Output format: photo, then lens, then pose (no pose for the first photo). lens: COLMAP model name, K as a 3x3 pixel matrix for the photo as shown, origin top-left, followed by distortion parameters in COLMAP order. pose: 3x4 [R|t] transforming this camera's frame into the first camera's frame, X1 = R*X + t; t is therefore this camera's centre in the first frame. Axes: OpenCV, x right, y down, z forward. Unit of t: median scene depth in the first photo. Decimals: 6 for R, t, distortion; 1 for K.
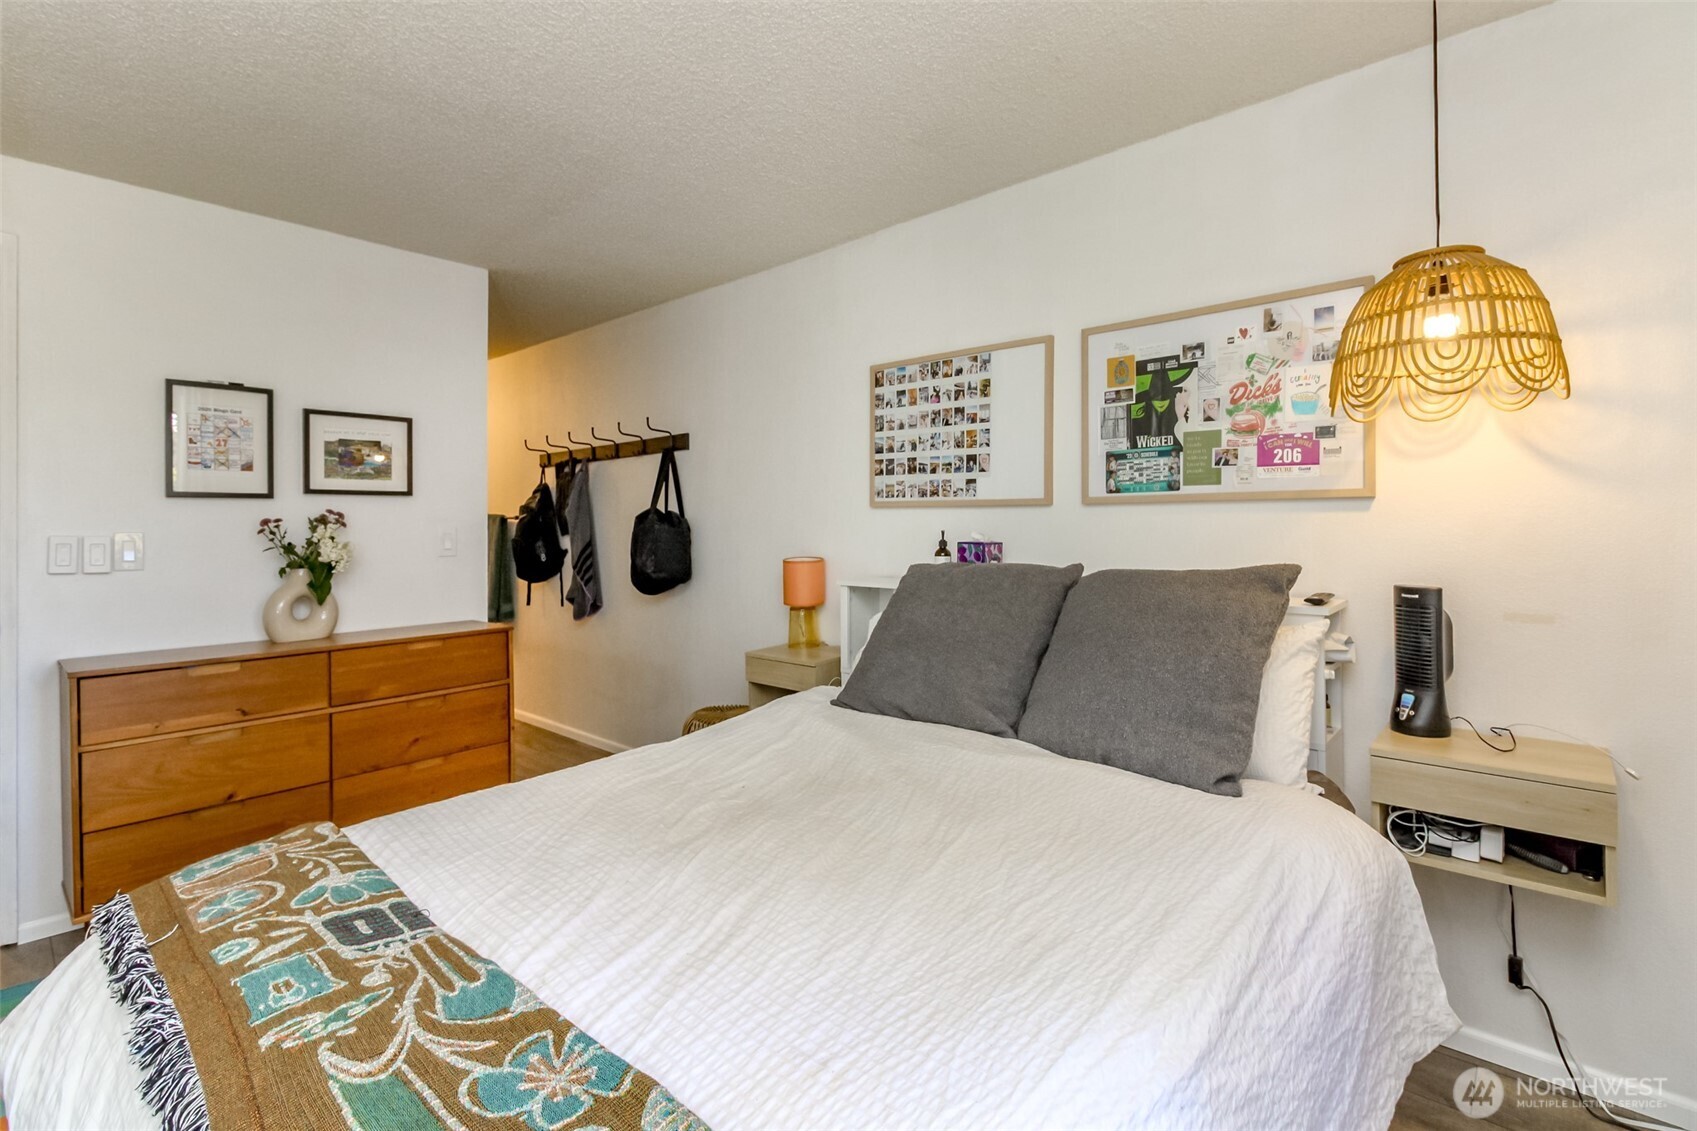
lens RADIAL K [[789.8, 0, 827.6], [0, 789.8, 530.6], [0, 0, 1]] dist [0.016269, -0.011465]
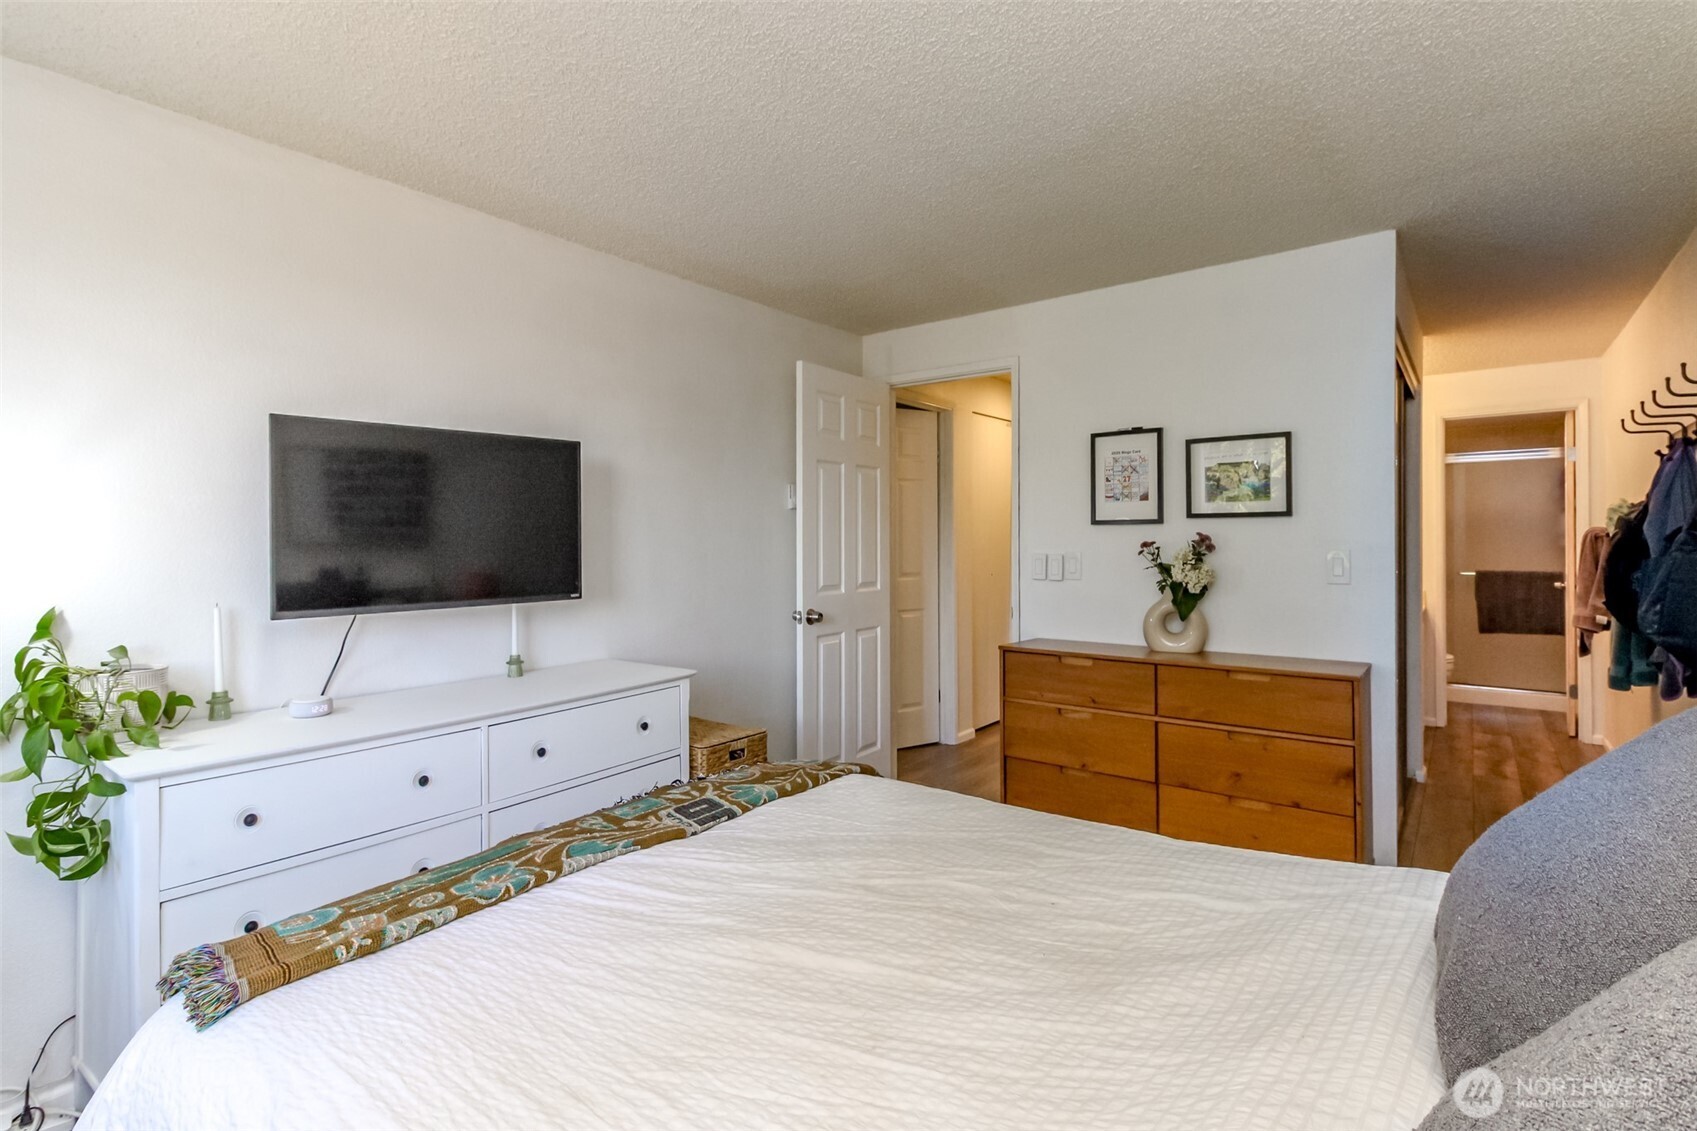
lens RADIAL K [[789.8, 0, 827.6], [0, 789.8, 530.6], [0, 0, 1]] dist [0.016269, -0.011465]
pose [[0.065449, -0.005698, -0.997840, 0.630235], [-0.003673, 0.999976, -0.005951, -0.033643], [0.997849, 0.004055, 0.065426, 0.701500]]
